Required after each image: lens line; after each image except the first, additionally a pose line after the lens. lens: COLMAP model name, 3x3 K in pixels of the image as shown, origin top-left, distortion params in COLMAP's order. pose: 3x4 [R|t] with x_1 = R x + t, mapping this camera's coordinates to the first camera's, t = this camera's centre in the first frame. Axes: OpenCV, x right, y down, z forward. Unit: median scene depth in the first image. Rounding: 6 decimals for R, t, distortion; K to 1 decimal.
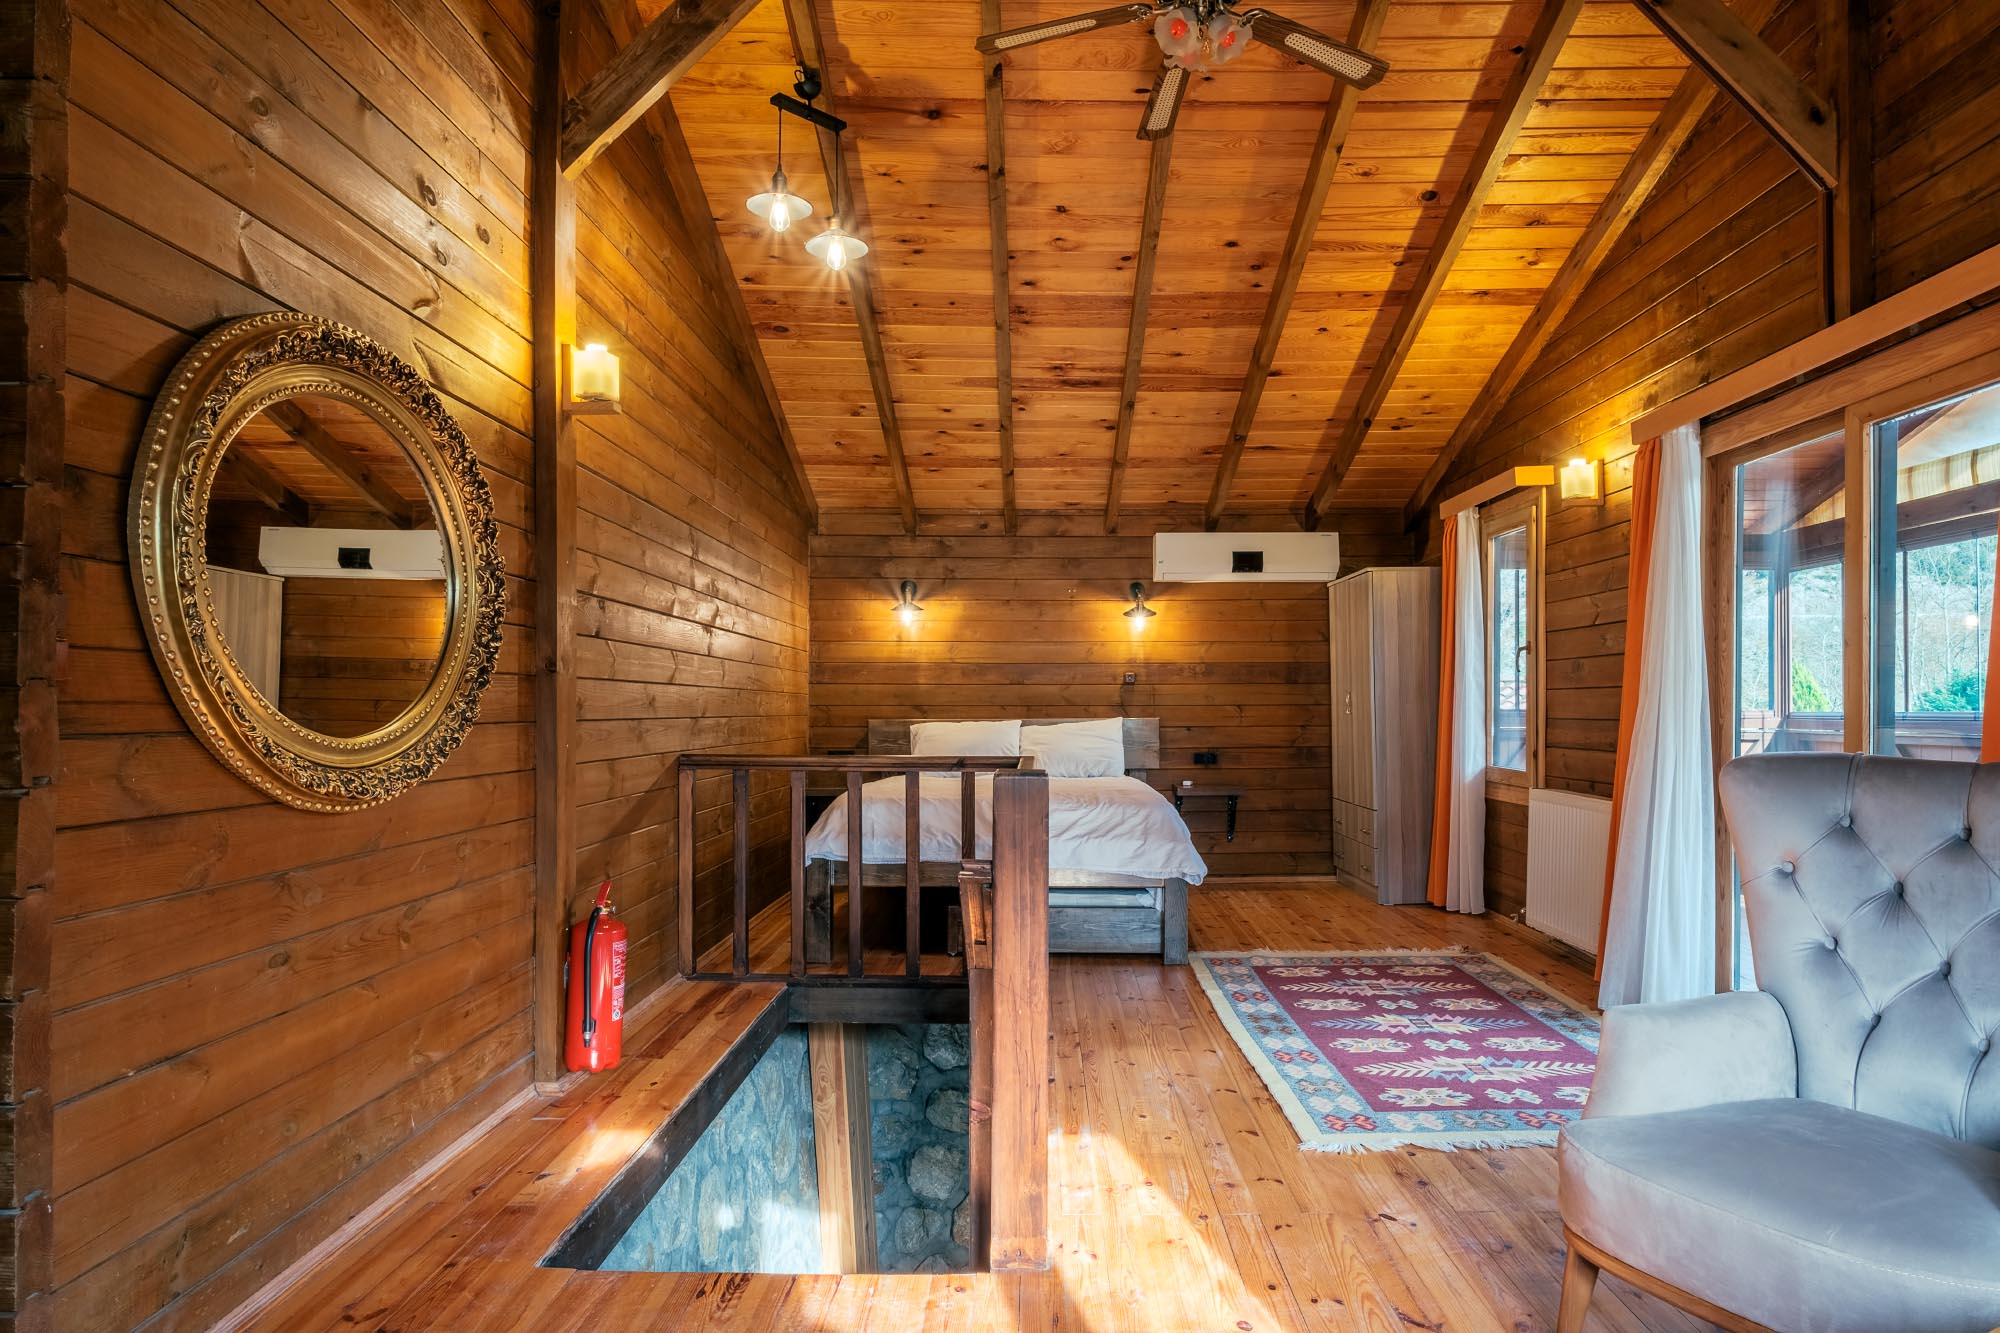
lens RADIAL K [[1168.6, 0, 1005.6], [0, 1168.6, 701.4], [0, 0, 1]] dist [-0.006182, 0.009053]
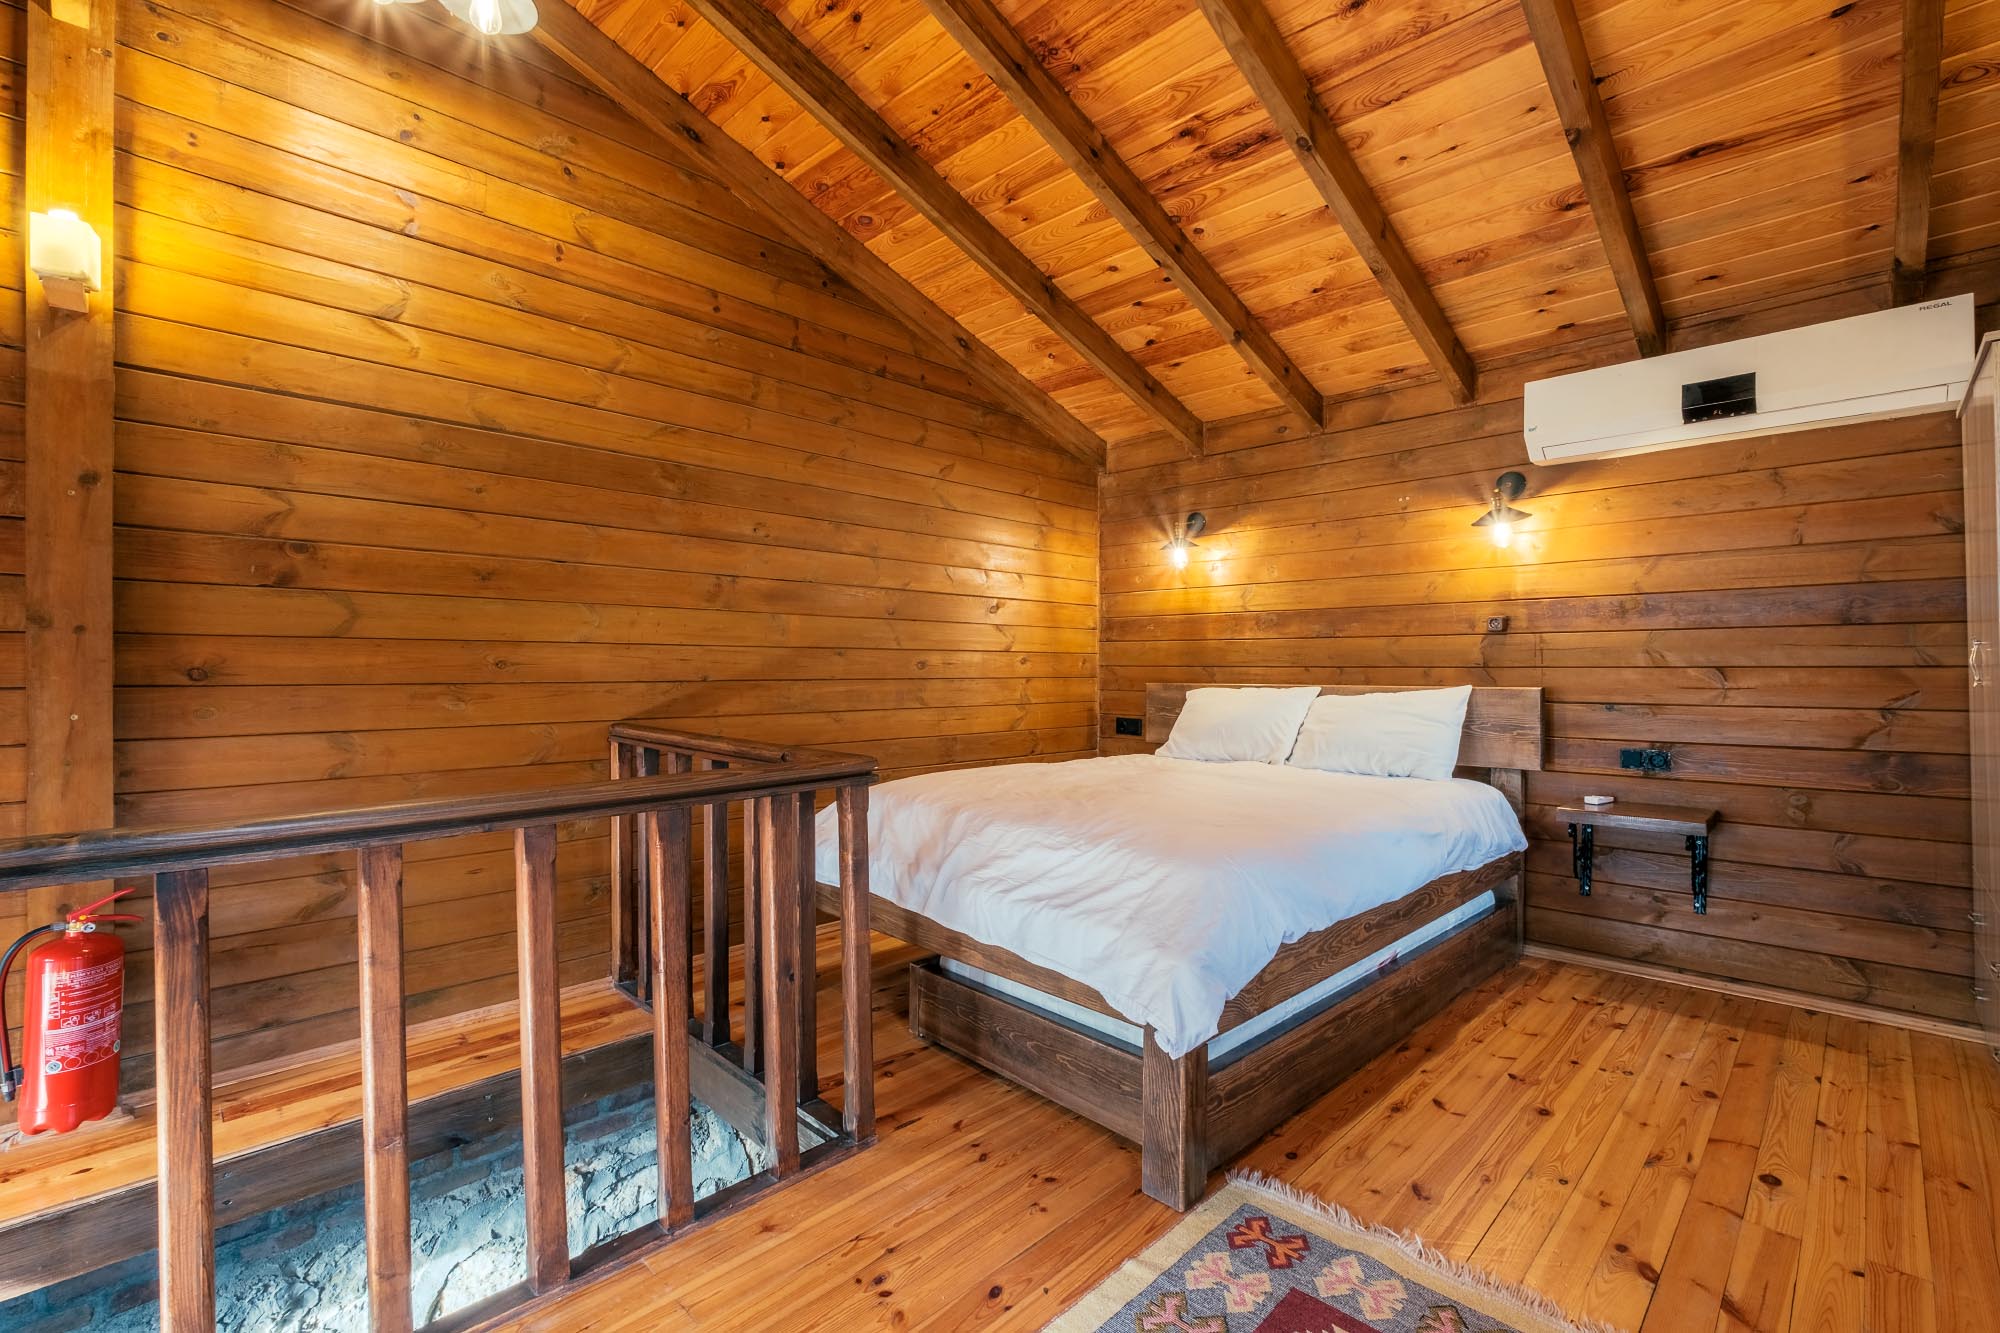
lens RADIAL K [[871.4, 0, 1000.0], [0, 871.4, 666.5], [0, 0, 1]] dist [-0.000267, 0.000062]
pose [[0.718045, 0.002683, -0.695992, 0.312399], [-0.000420, 0.999994, 0.003420, 0.002045], [0.695997, -0.002163, 0.718042, 0.609388]]
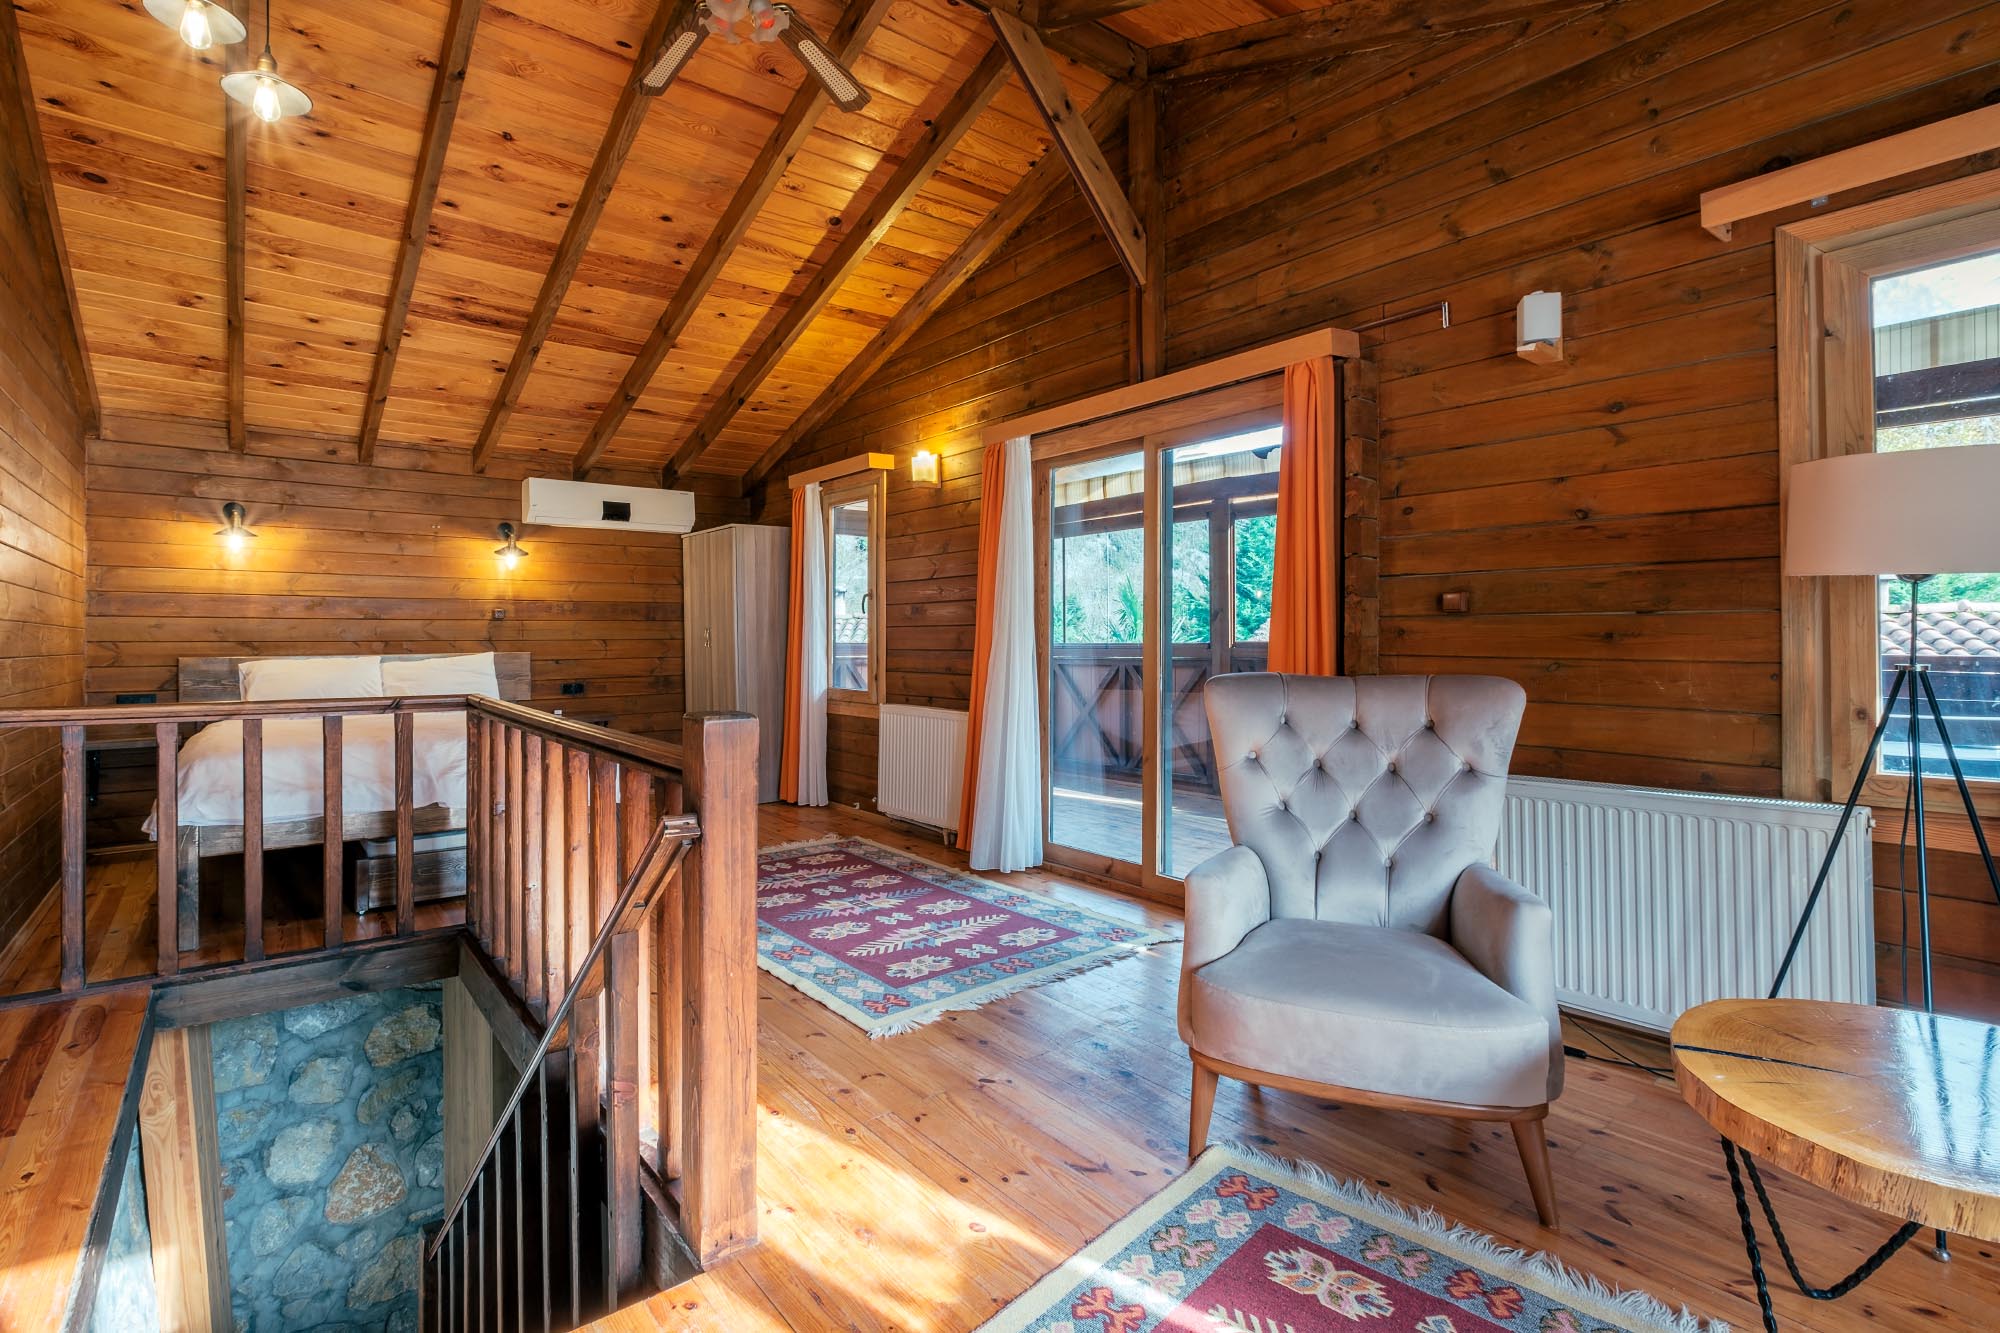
lens RADIAL K [[948.0, 0, 937.3], [0, 948.0, 636.2], [0, 0, 1]] dist [-0.001475, 0.000215]
pose [[0.796787, -0.000910, 0.604259, -0.119610], [0.000863, 1.000000, 0.000367, -0.000577], [-0.604259, 0.000229, 0.796788, 0.118533]]
